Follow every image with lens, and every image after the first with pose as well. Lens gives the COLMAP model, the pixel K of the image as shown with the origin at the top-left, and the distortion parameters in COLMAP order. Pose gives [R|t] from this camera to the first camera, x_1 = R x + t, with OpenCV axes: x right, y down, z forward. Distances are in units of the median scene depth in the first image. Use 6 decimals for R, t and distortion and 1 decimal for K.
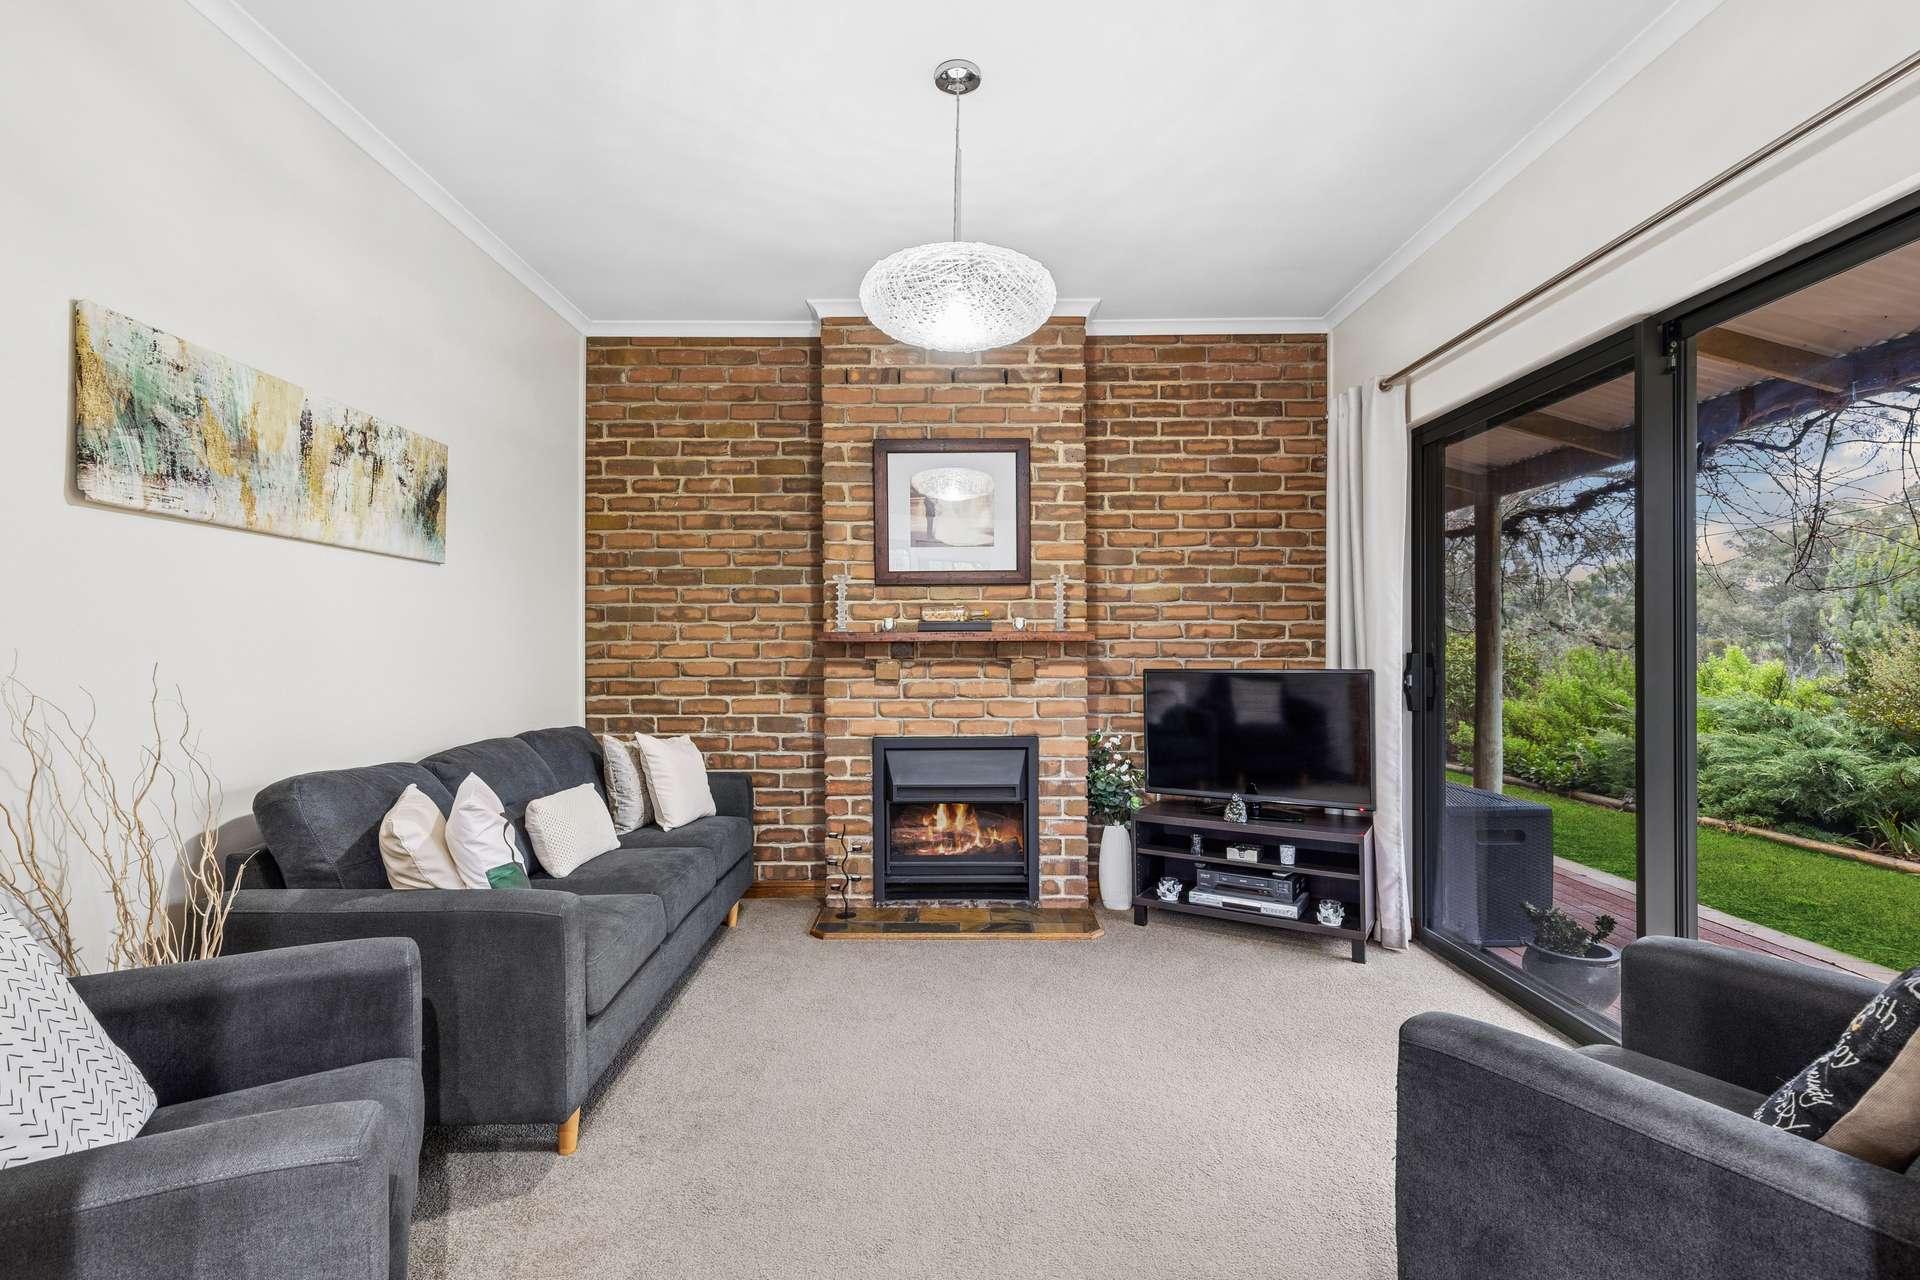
lens RADIAL K [[837.9, 0, 954.1], [0, 837.9, 643.2], [0, 0, 1]] dist [0.001753, -0.000089]
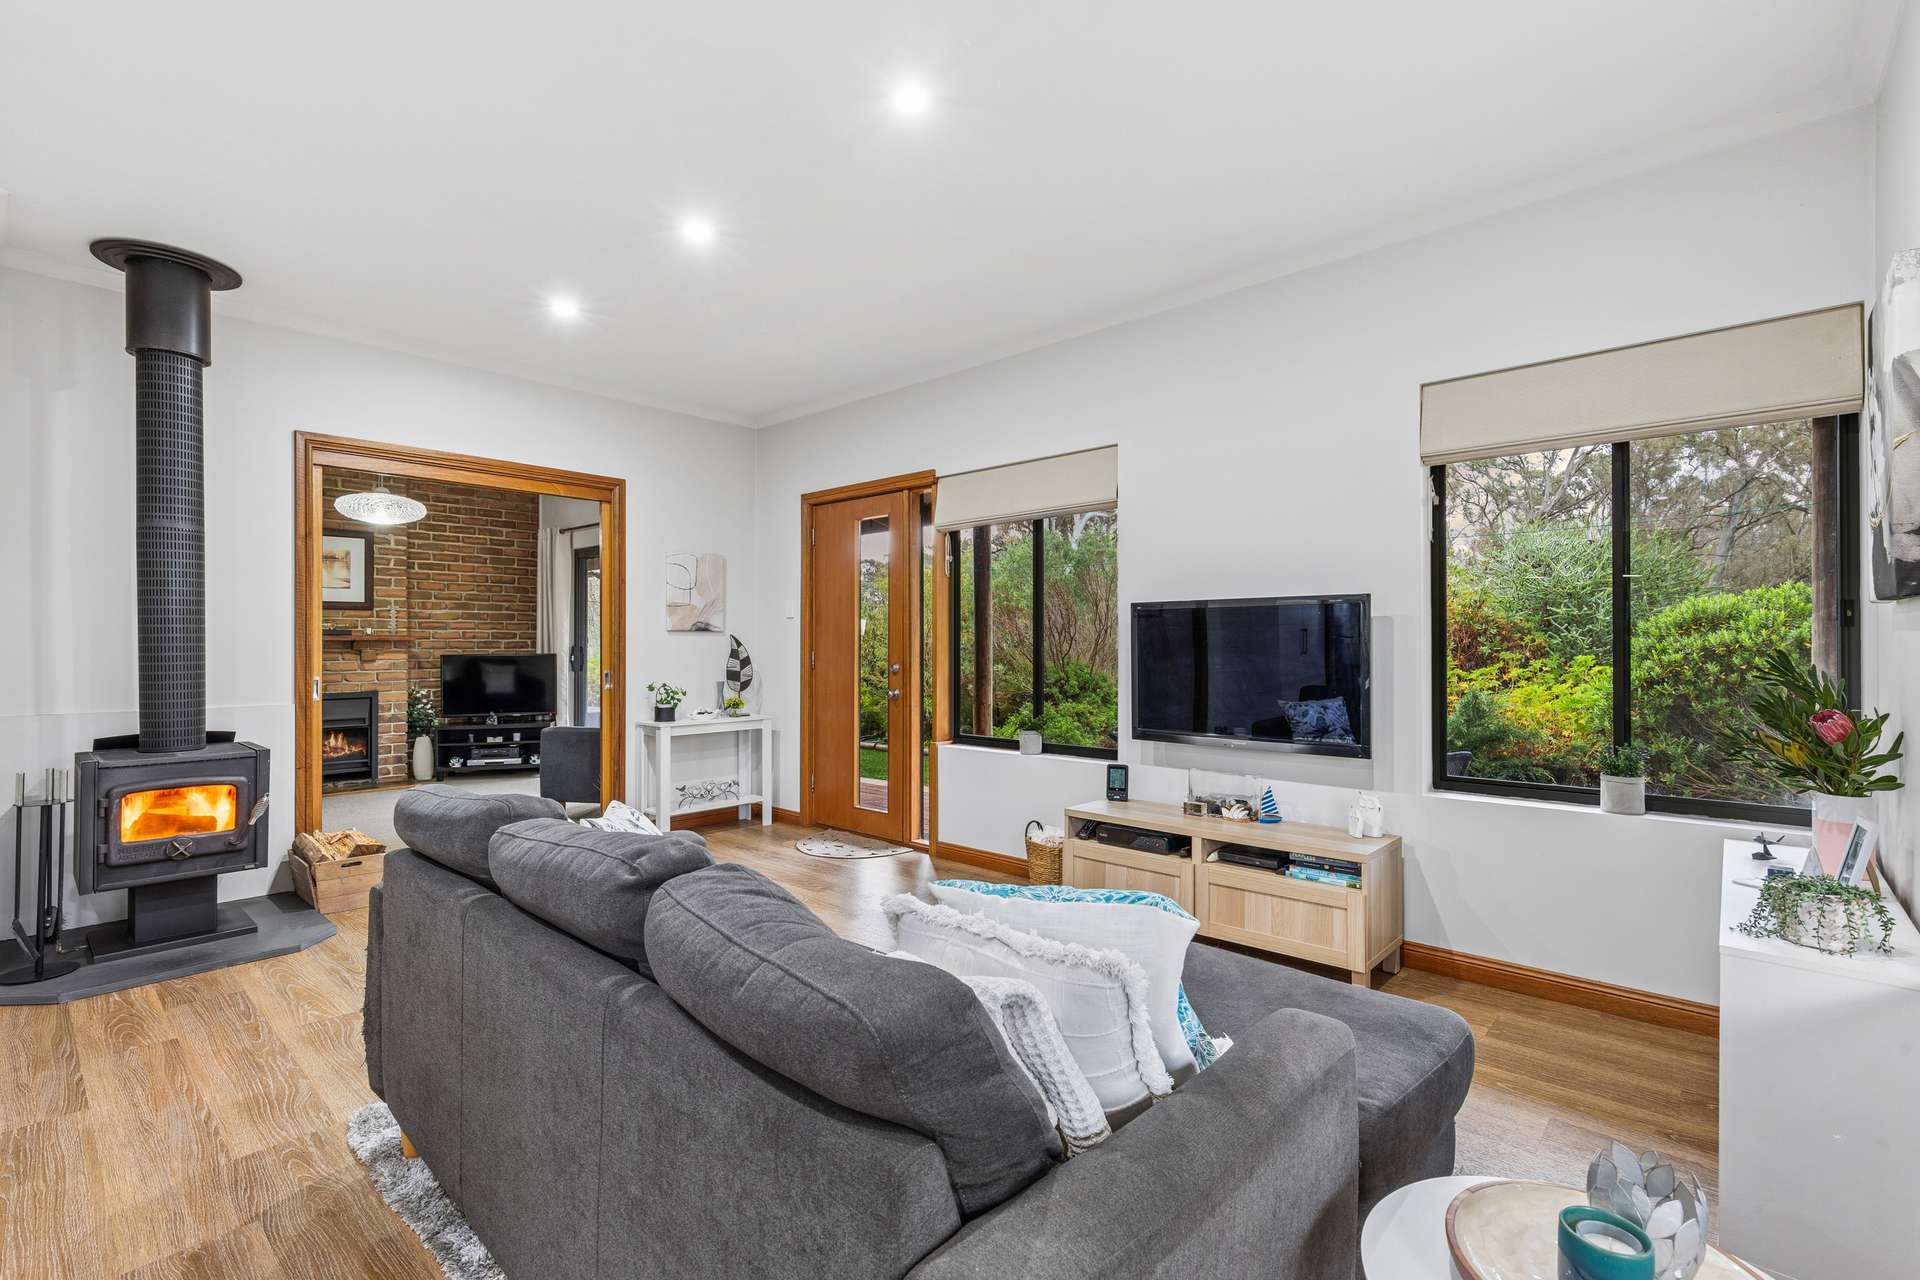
lens RADIAL K [[871.8, 0, 960.0], [0, 871.8, 640.0], [0, 0, 1]] dist [0.010900, 0.000561]
pose [[0.666650, 0.004146, 0.745359, -0.490498], [-0.005305, 0.999986, -0.000818, -0.008336], [-0.745352, -0.003408, 0.666663, -1.270997]]
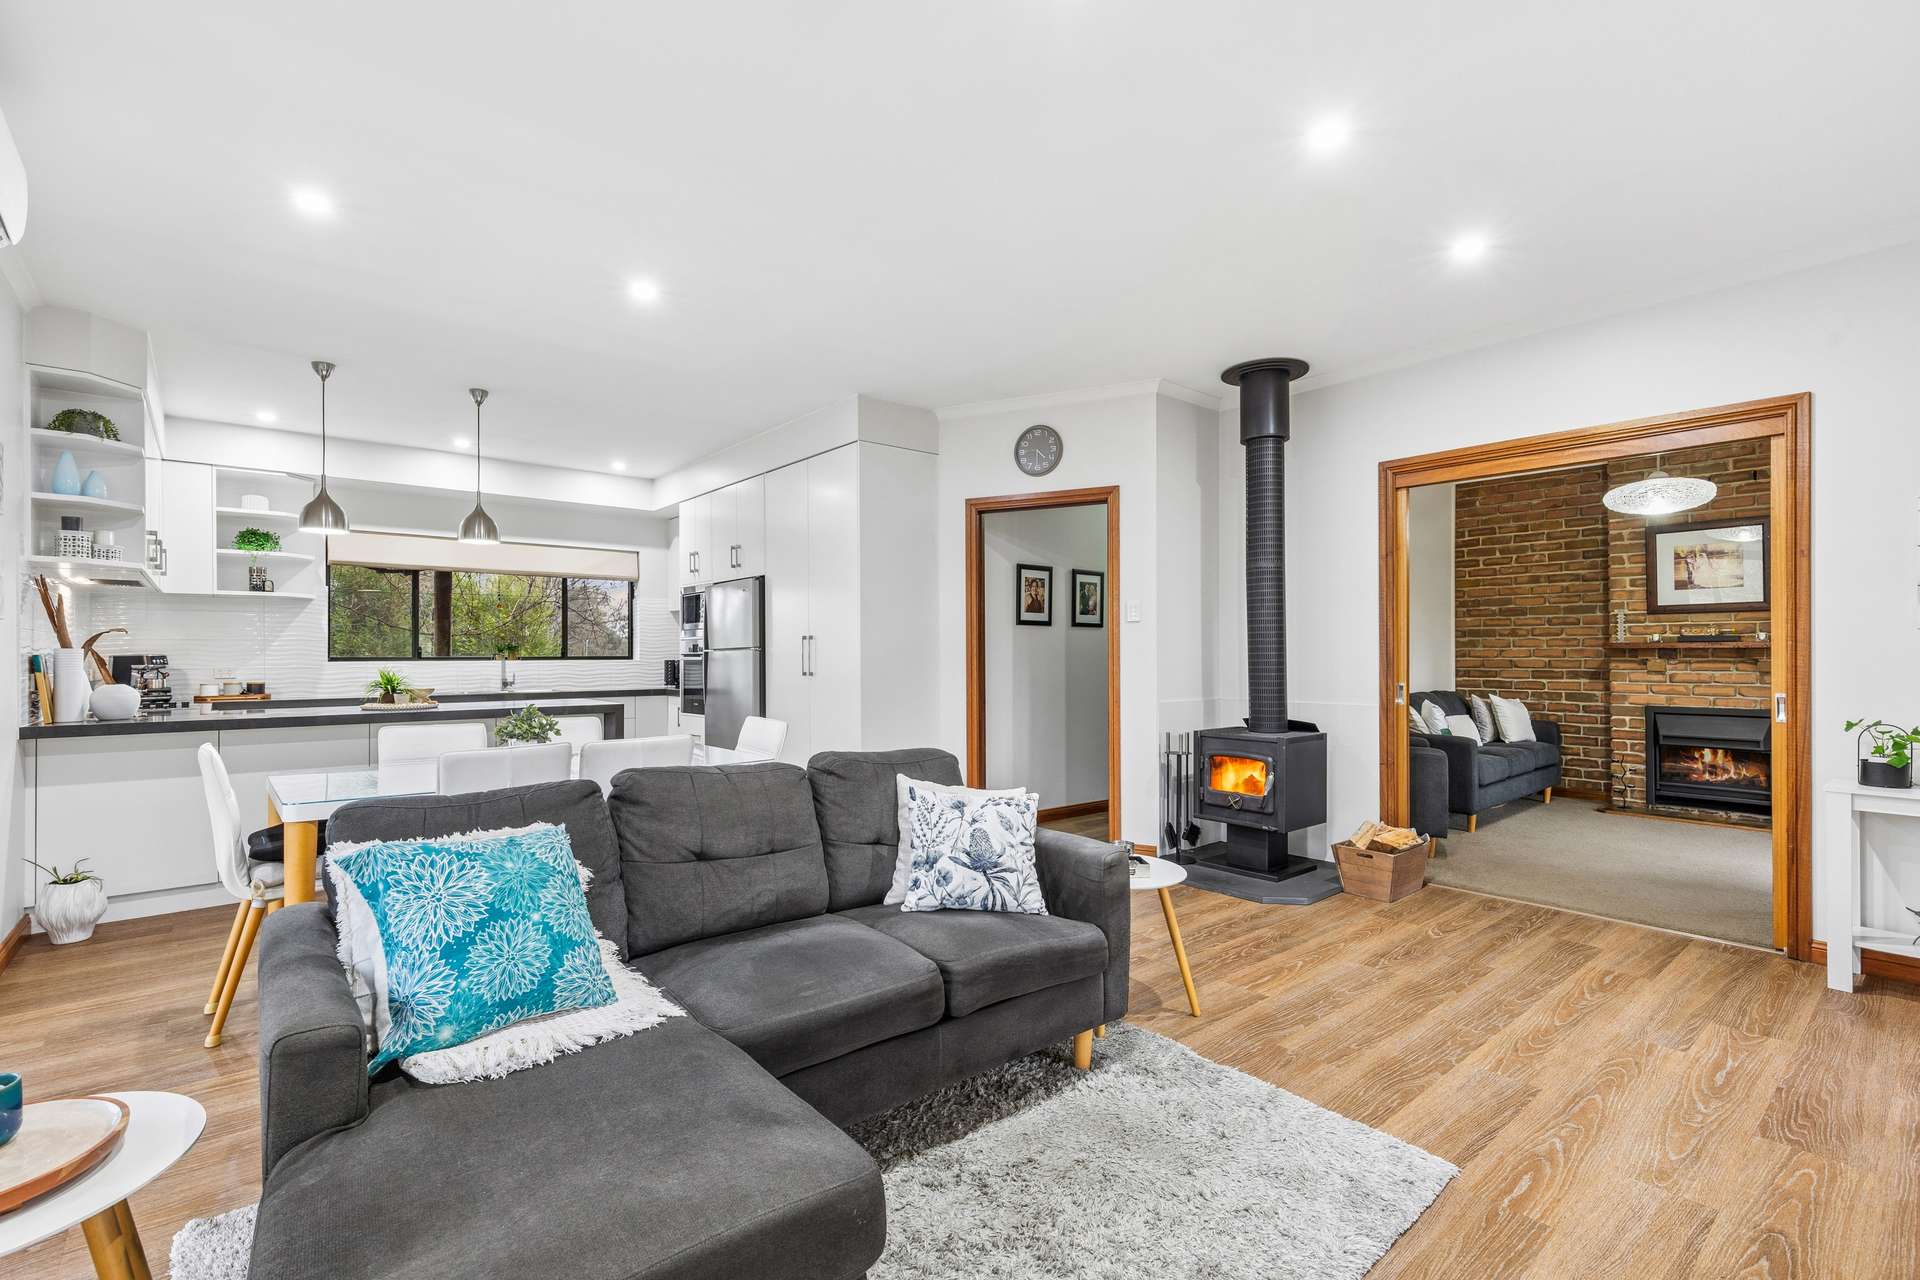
lens RADIAL K [[878.4, 0, 956.8], [0, 878.4, 648.0], [0, 0, 1]] dist [0.010001, -0.000146]
pose [[0.644946, -0.001819, -0.764226, 0.359450], [0.003987, 0.999992, 0.000984, -0.009126], [0.764217, -0.003682, 0.644948, -1.166379]]
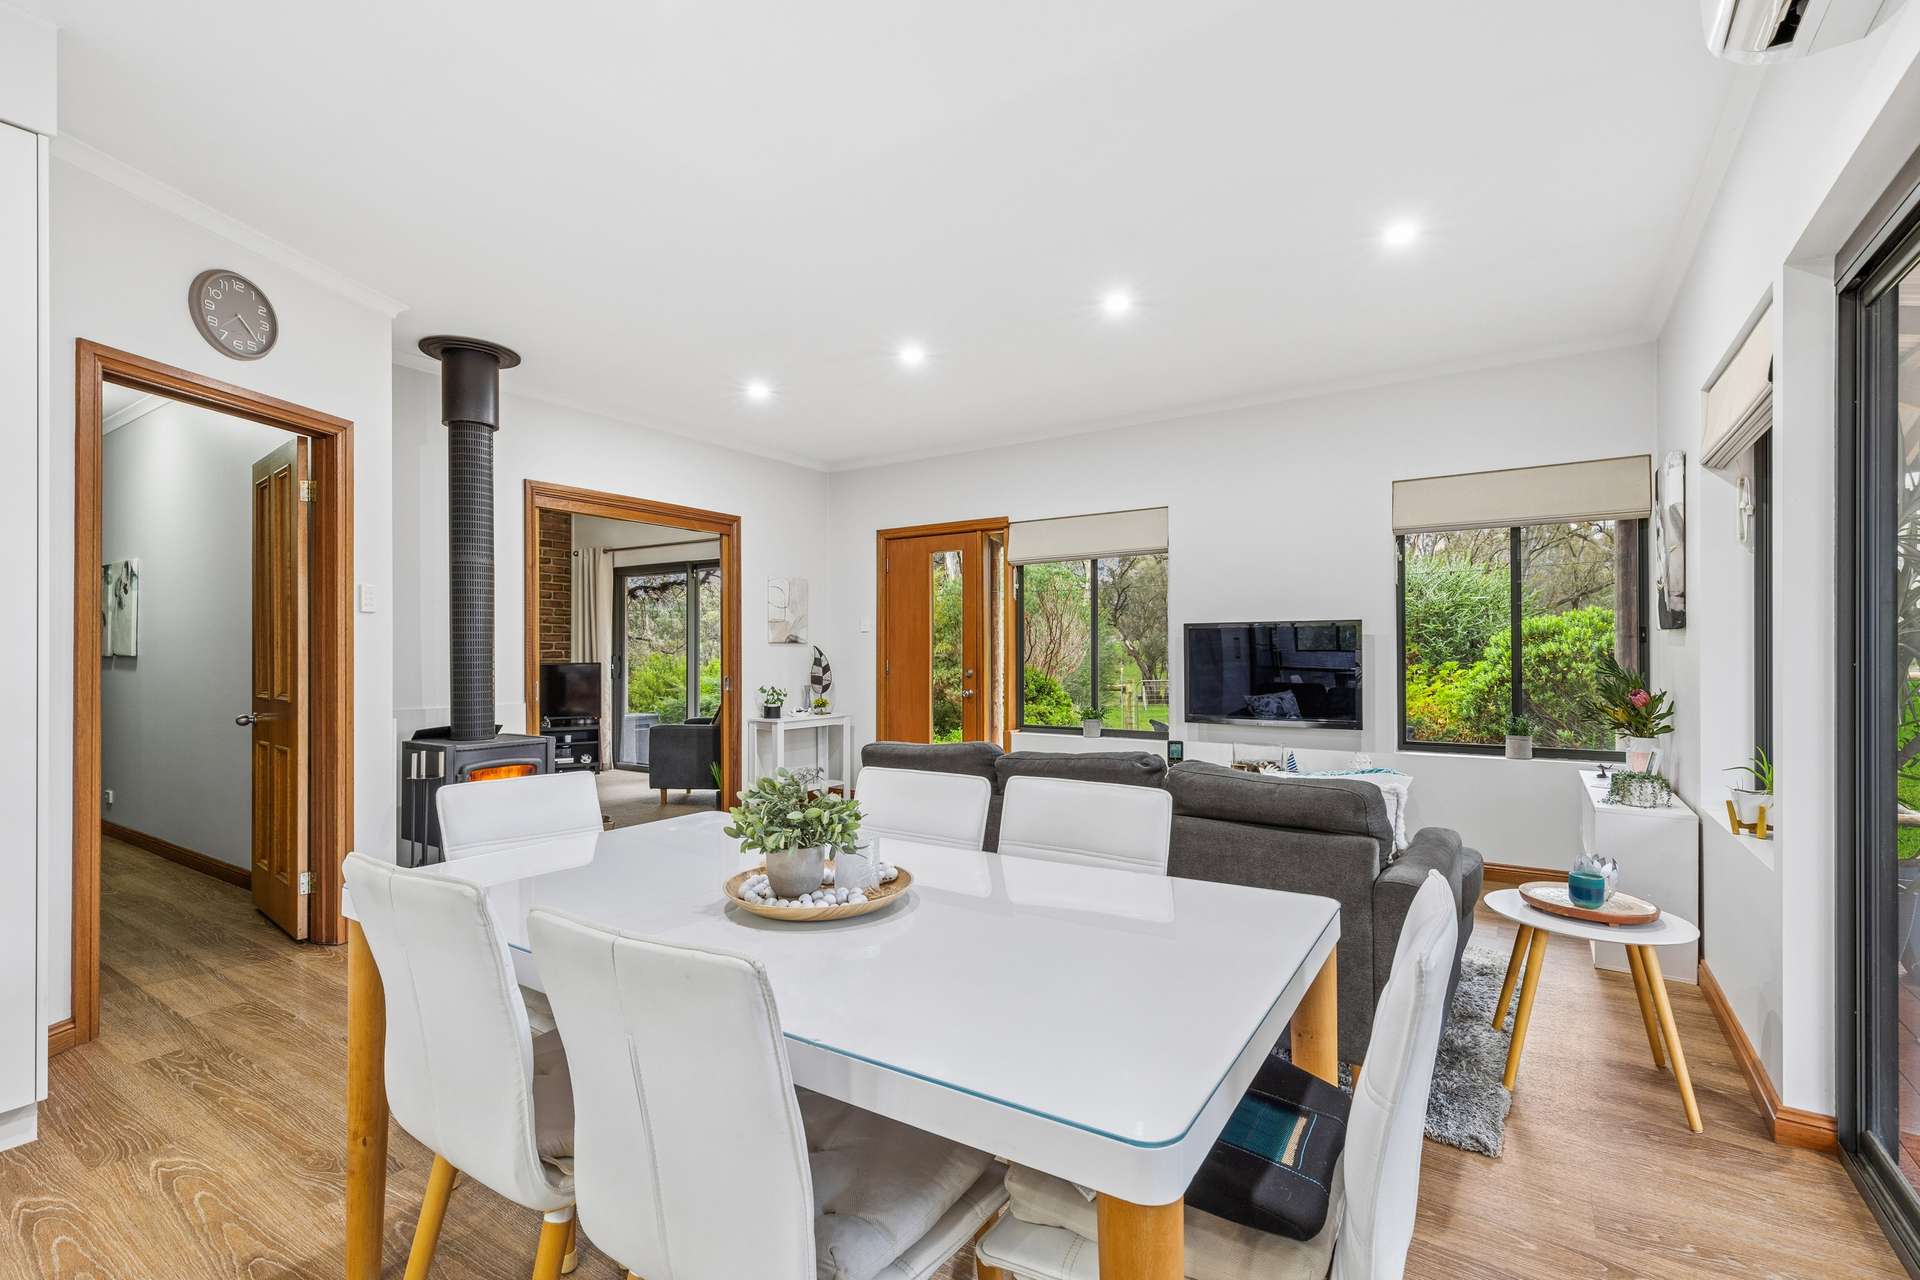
lens RADIAL K [[878.4, 0, 956.8], [0, 878.4, 648.0], [0, 0, 1]] dist [0.010001, -0.000146]
pose [[0.547998, 0.004144, 0.836469, -1.007188], [-0.004301, 0.999988, -0.002136, -0.009689], [-0.836468, -0.002427, 0.548010, -1.207954]]
